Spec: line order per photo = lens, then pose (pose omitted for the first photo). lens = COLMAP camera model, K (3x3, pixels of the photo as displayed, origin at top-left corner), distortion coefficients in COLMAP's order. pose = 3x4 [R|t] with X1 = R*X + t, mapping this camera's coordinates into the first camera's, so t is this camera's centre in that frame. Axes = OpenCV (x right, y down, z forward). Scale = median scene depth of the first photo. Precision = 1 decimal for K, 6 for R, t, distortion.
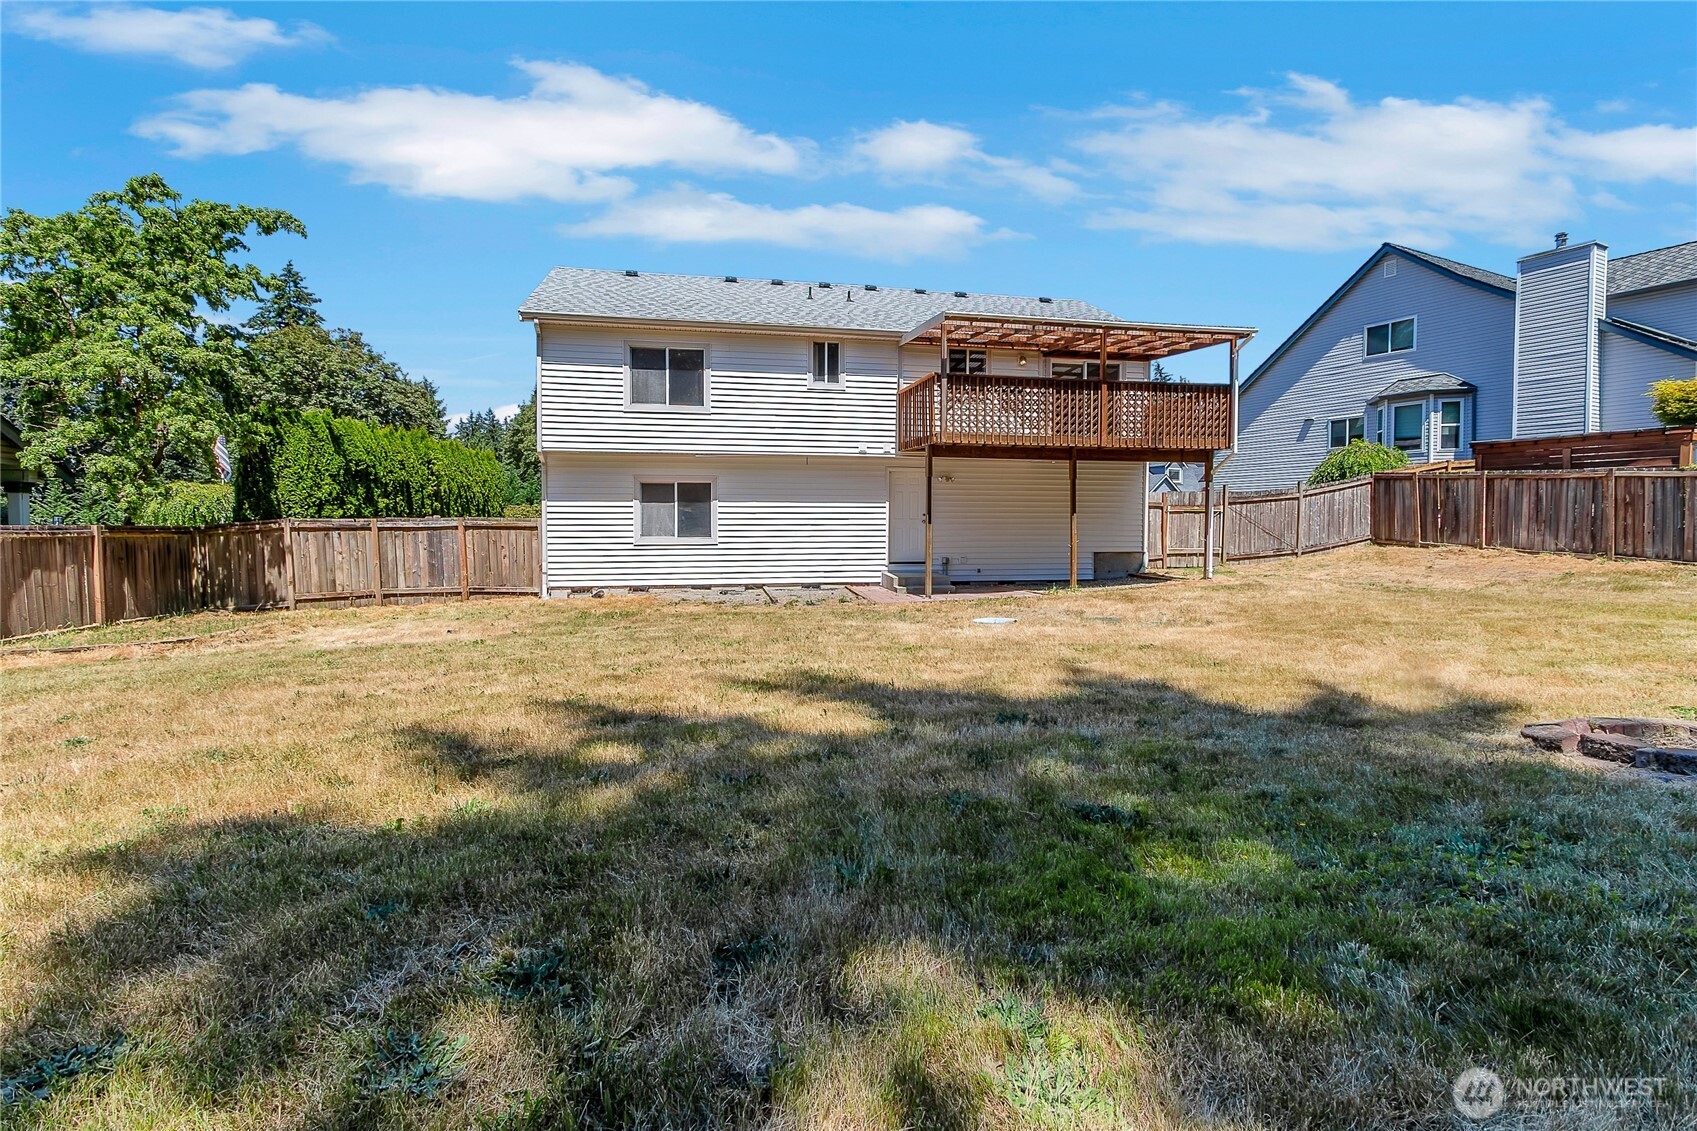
lens RADIAL K [[777.2, 0, 844.5], [0, 777.2, 525.8], [0, 0, 1]] dist [0.003147, -0.001394]
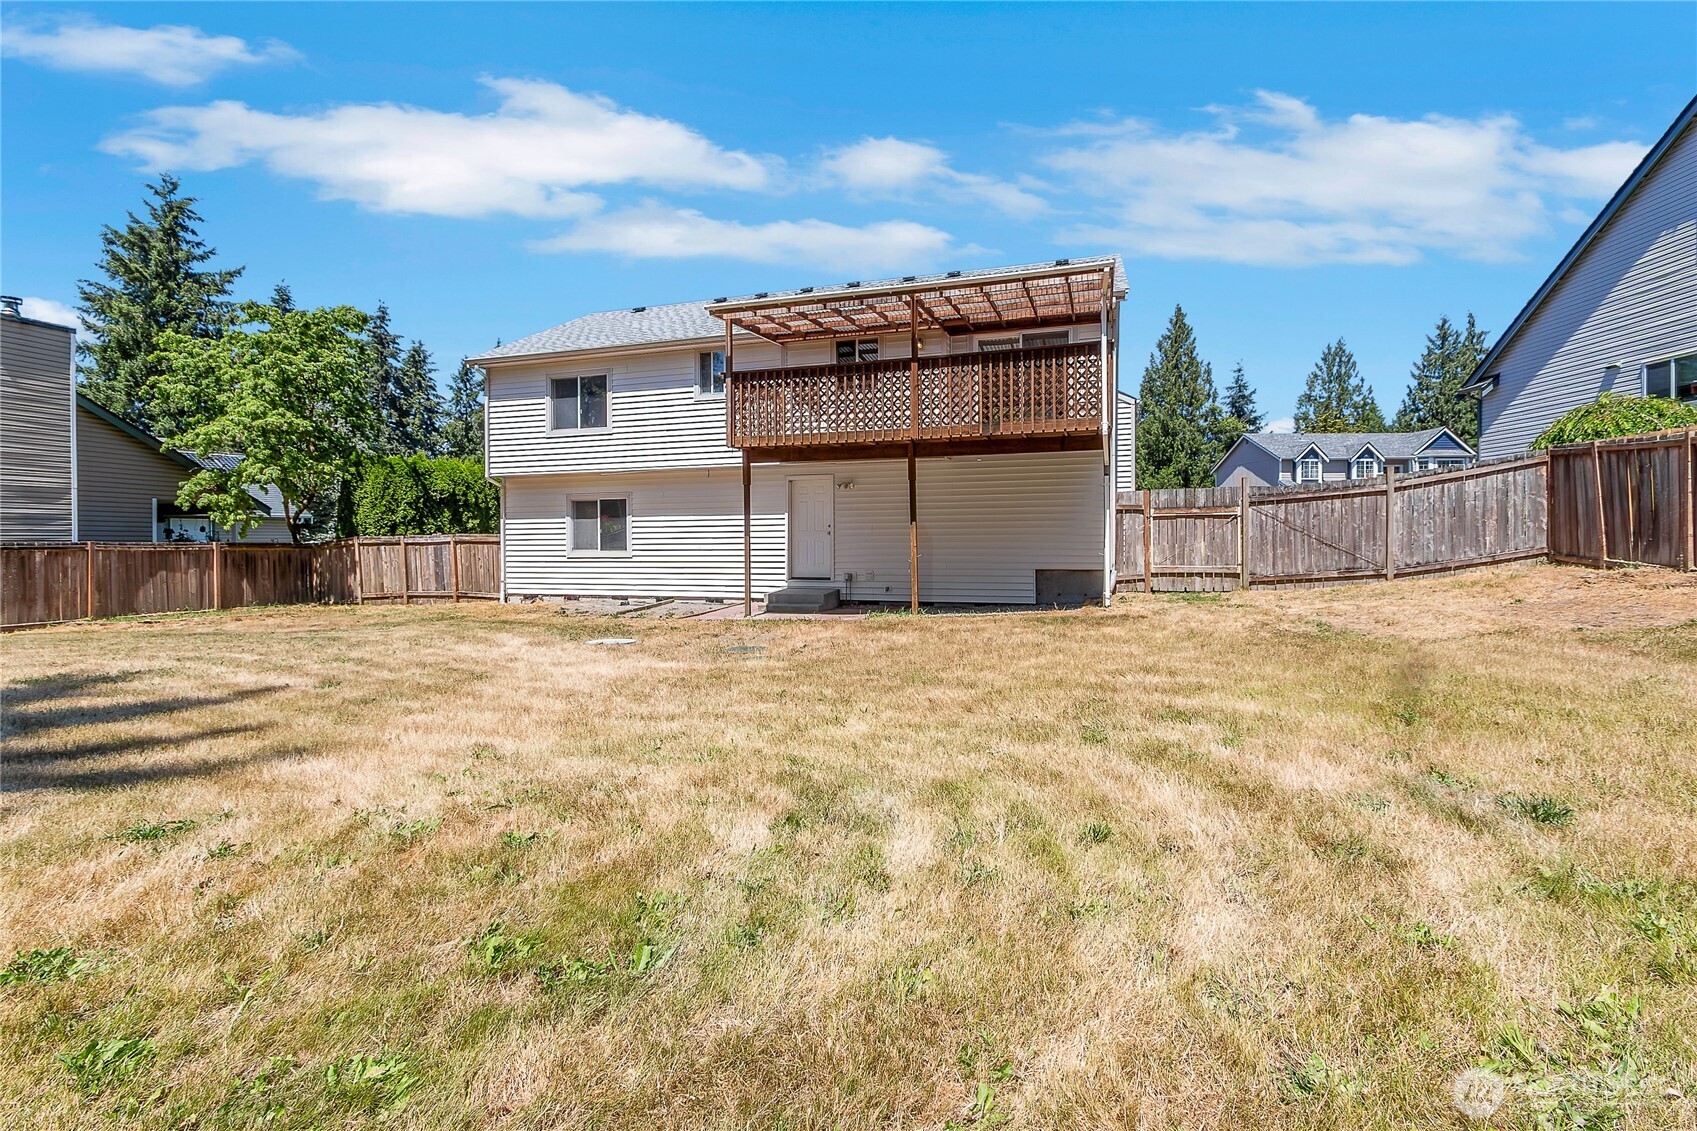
lens RADIAL K [[777.2, 0, 844.5], [0, 777.2, 525.8], [0, 0, 1]] dist [0.003147, -0.001394]
pose [[0.869041, -0.016118, -0.494477, 0.619154], [0.005437, 0.999720, -0.023030, 0.007105], [0.494710, 0.017325, 0.868886, 0.238478]]
